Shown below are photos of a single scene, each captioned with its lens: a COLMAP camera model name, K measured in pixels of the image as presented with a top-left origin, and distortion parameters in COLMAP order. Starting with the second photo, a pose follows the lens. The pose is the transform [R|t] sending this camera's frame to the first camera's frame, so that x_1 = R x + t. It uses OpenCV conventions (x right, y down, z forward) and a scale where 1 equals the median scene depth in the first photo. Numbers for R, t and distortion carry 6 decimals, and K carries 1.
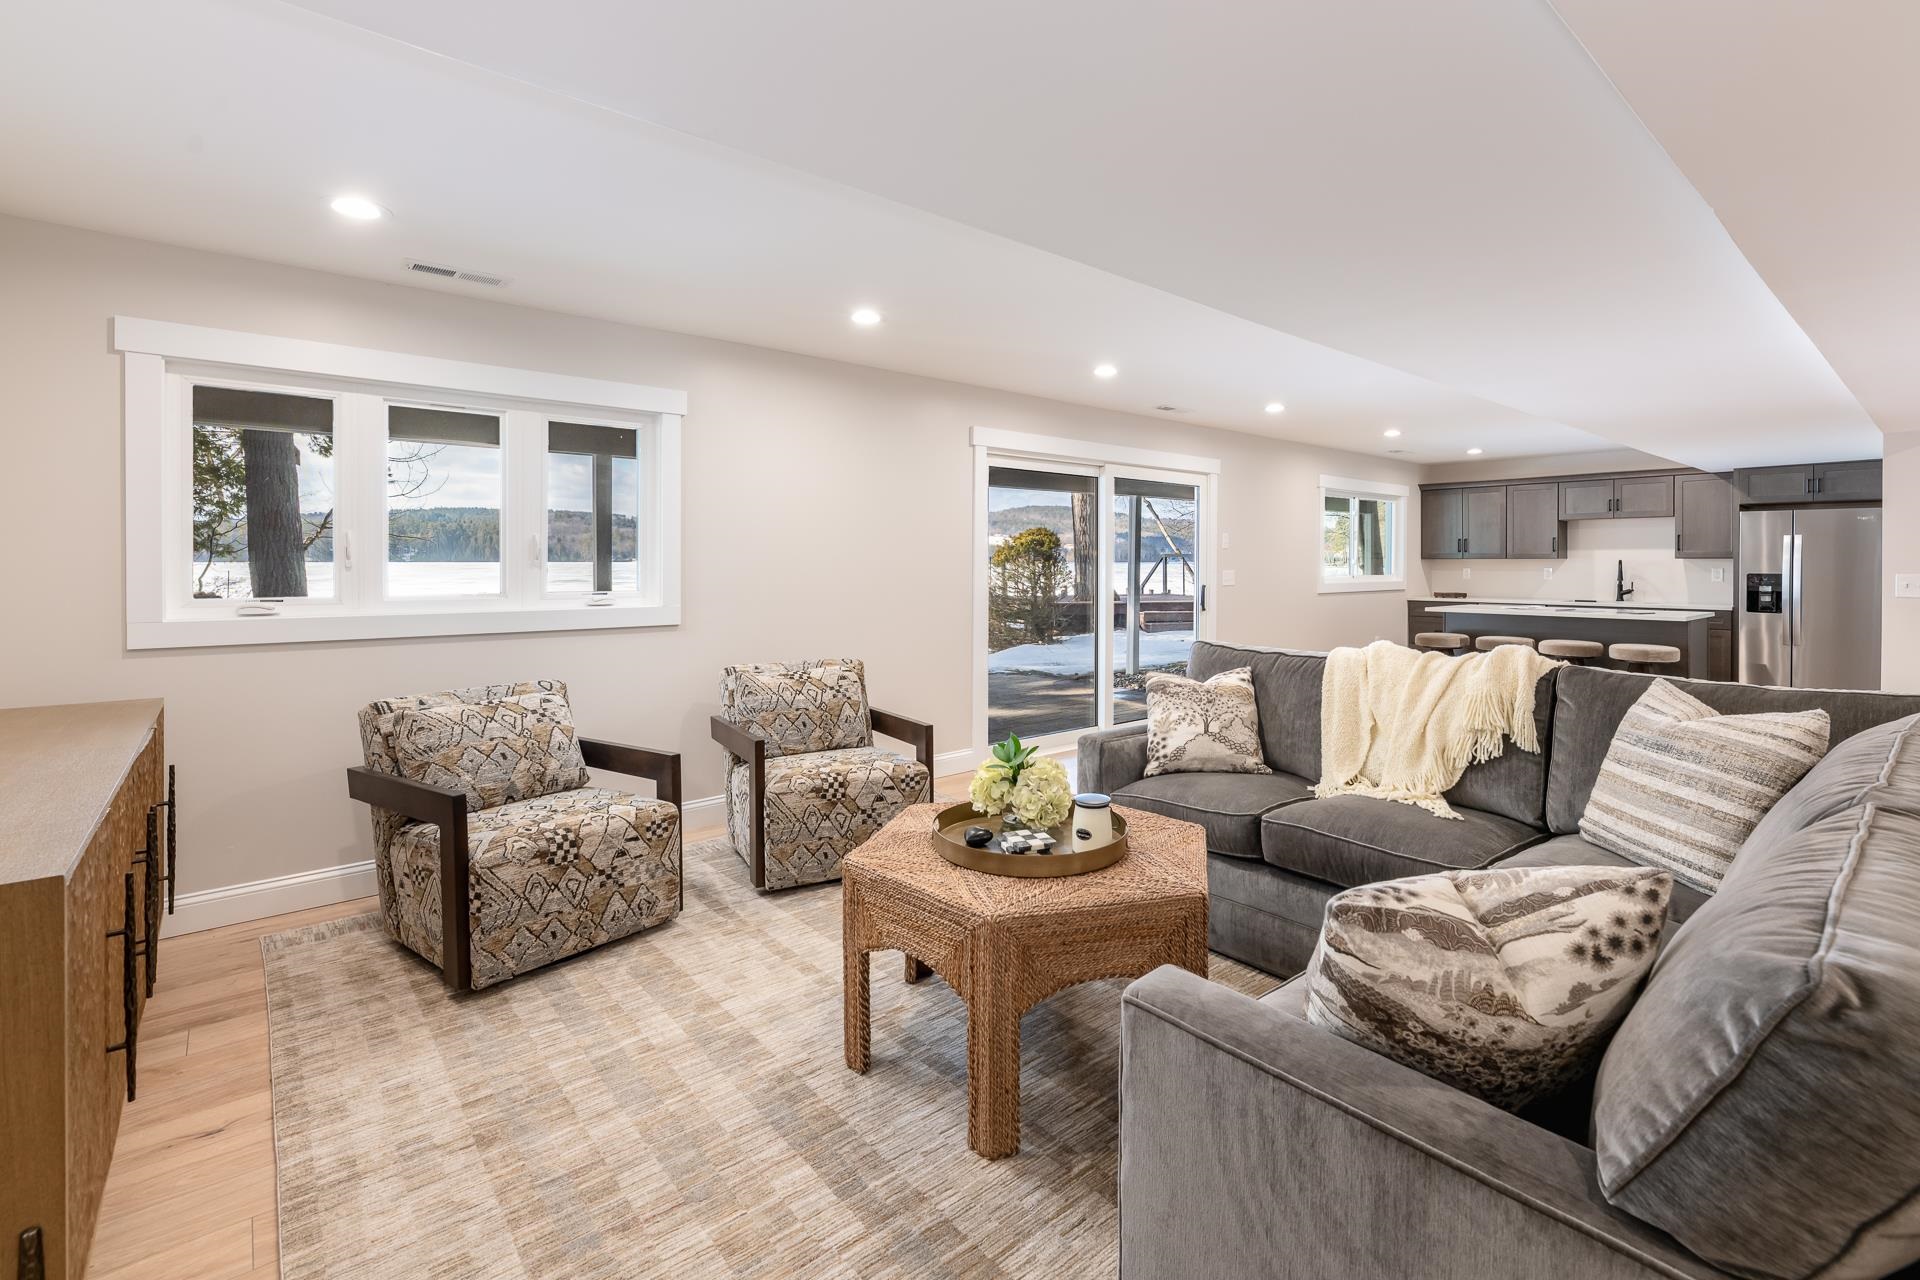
lens RADIAL K [[851.0, 0, 954.6], [0, 851.0, 572.3], [0, 0, 1]] dist [-0.000889, 0.000284]
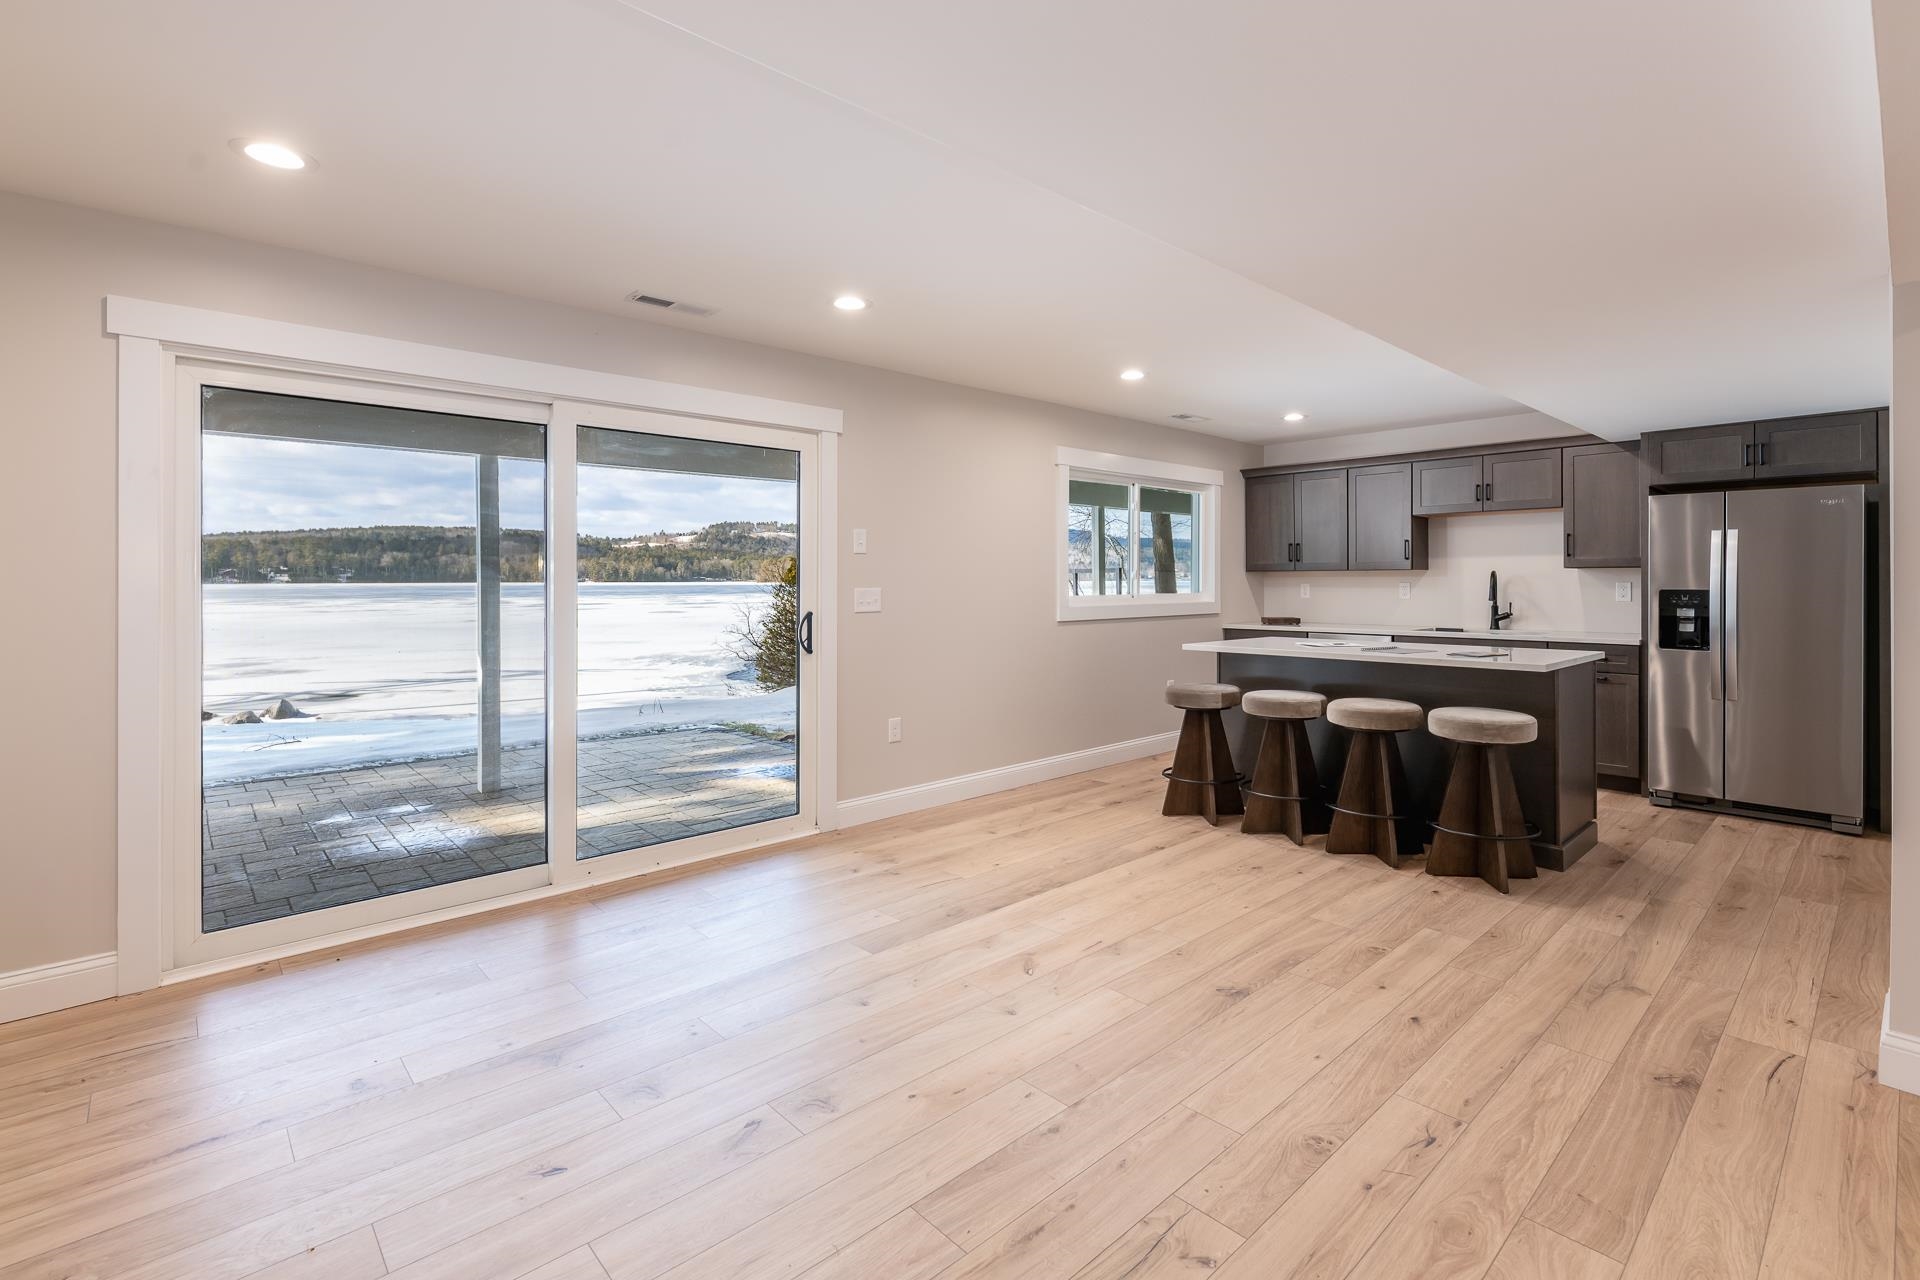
lens RADIAL K [[859.2, 0, 971.9], [0, 859.2, 589.9], [0, 0, 1]] dist [-0.000148, -0.000306]
pose [[0.998790, -0.003901, 0.049018, 0.355091], [0.004006, 0.999990, -0.002034, 0.000742], [-0.049009, 0.002227, 0.998796, 0.349131]]
